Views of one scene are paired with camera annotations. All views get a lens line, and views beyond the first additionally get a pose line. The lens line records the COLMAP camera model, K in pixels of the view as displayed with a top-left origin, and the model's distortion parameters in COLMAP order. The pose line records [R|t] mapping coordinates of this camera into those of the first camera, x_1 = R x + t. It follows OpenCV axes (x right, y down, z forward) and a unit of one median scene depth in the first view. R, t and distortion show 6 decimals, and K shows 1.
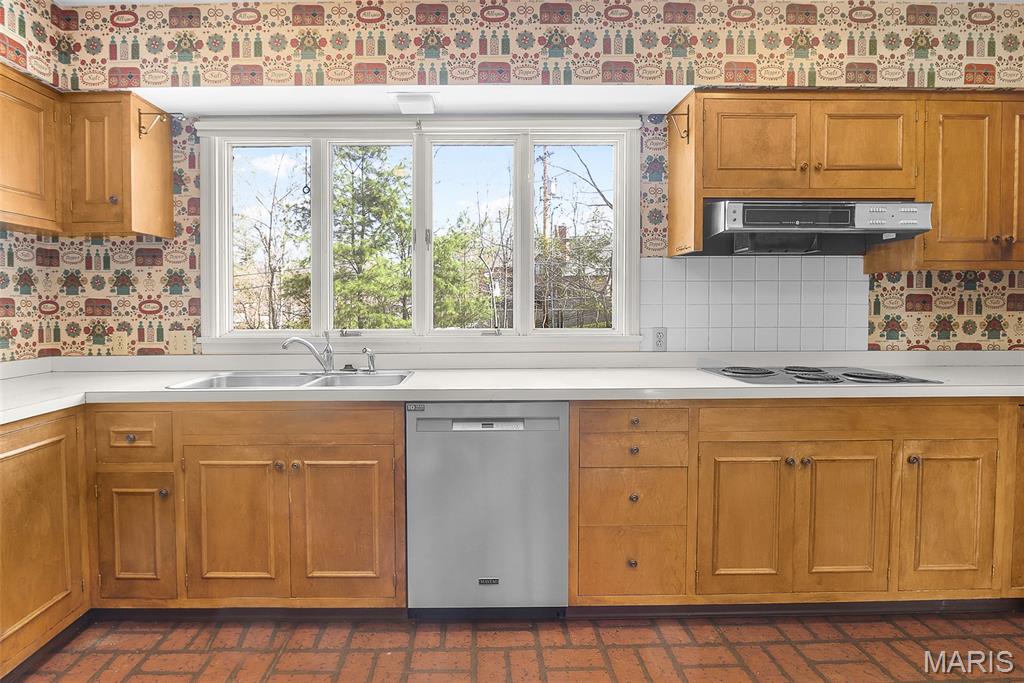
lens RADIAL K [[536.8, 0, 482.4], [0, 536.8, 325.1], [0, 0, 1]] dist [-0.021527, -0.000342]
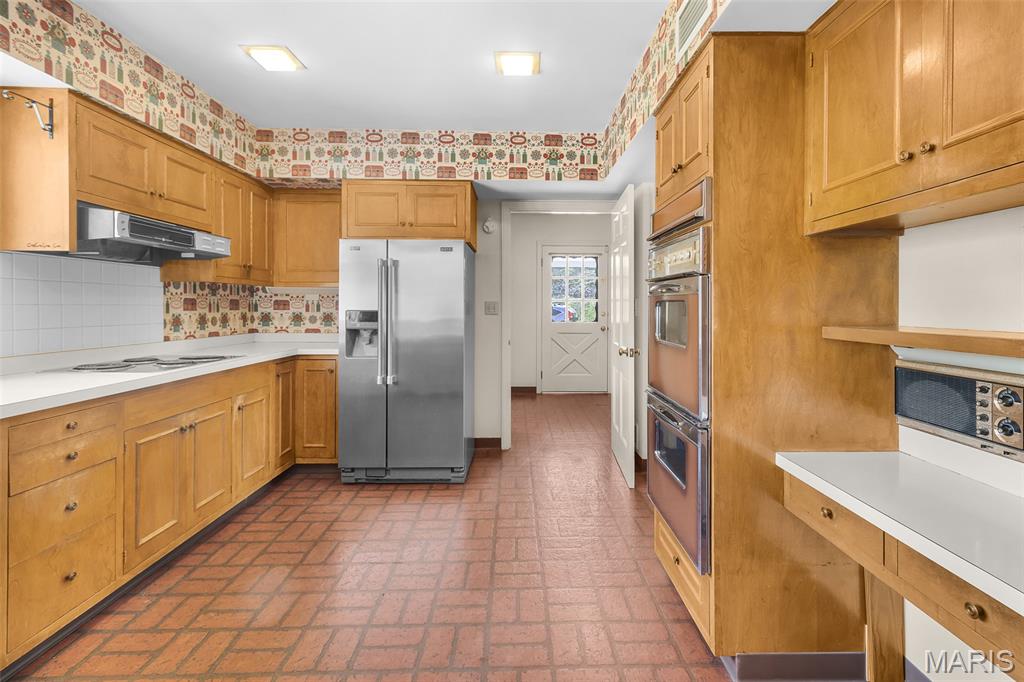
lens RADIAL K [[482.1, 0, 530.7], [0, 482.1, 310.5], [0, 0, 1]] dist [0.003403, -0.000046]
pose [[-0.027491, -0.002496, 0.999619, -0.531685], [0.027694, 0.999611, 0.003257, -0.006802], [-0.999238, 0.027773, -0.027412, 0.169390]]
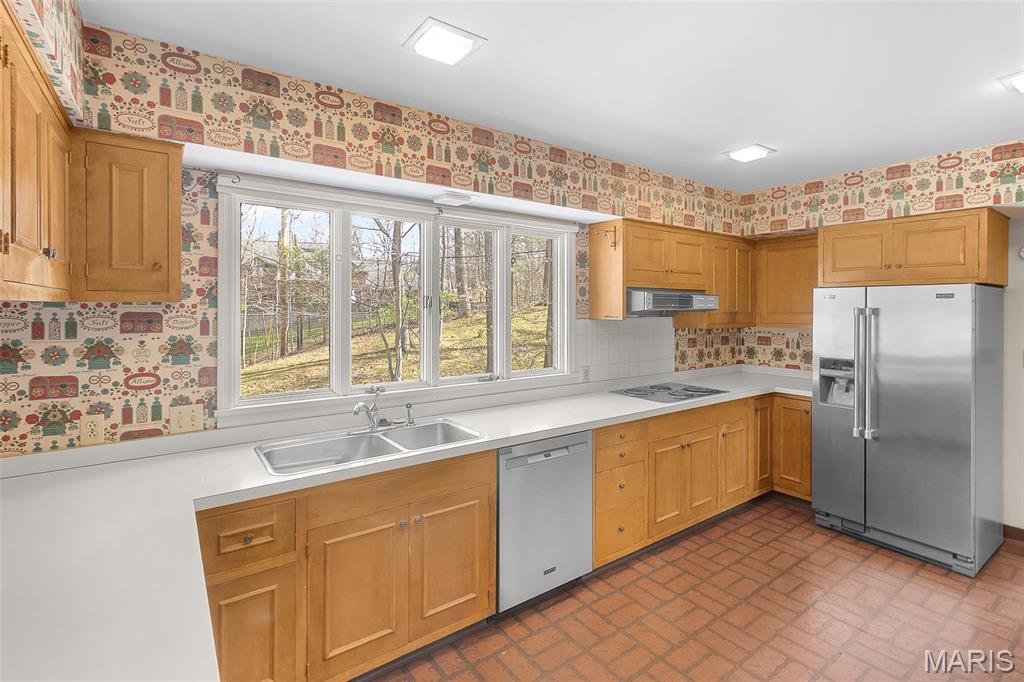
lens RADIAL K [[482.1, 0, 530.7], [0, 482.1, 310.5], [0, 0, 1]] dist [0.003403, -0.000046]
pose [[0.802871, 0.003699, 0.596141, -0.676559], [0.013284, 0.999621, -0.024093, -0.138030], [-0.596004, 0.027263, 0.802518, 0.016632]]
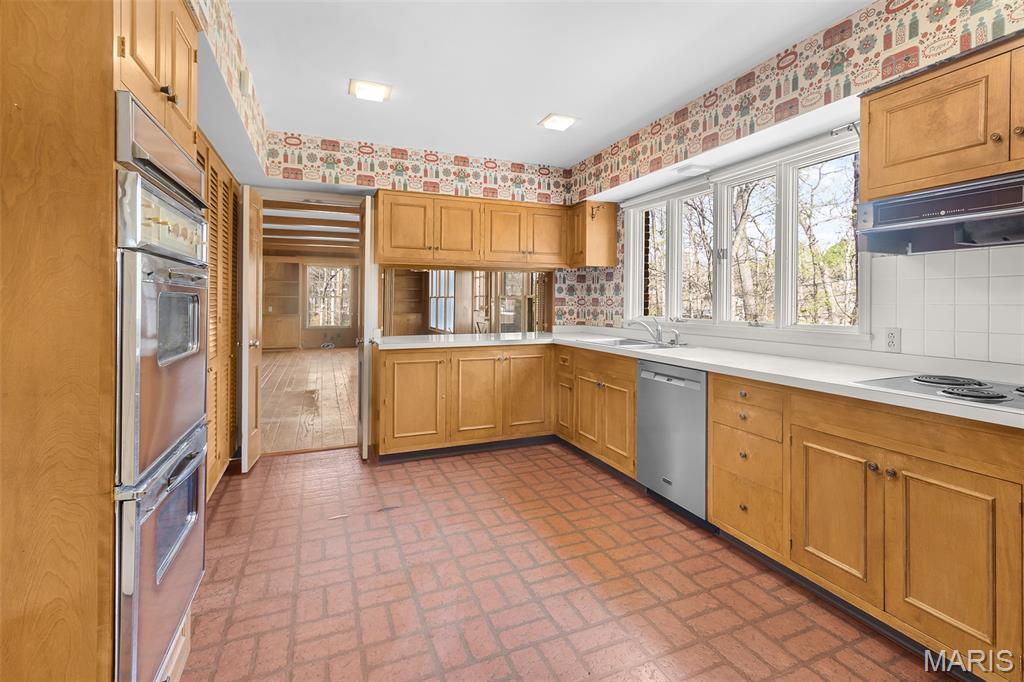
lens RADIAL K [[502.1, 0, 512.8], [0, 502.1, 296.0], [0, 0, 1]] dist [0.096896, -0.041396]
pose [[0.357379, -0.004033, -0.933951, 1.100627], [-0.029978, 0.999426, -0.015786, -0.019999], [0.933478, 0.033640, 0.357053, 0.024978]]
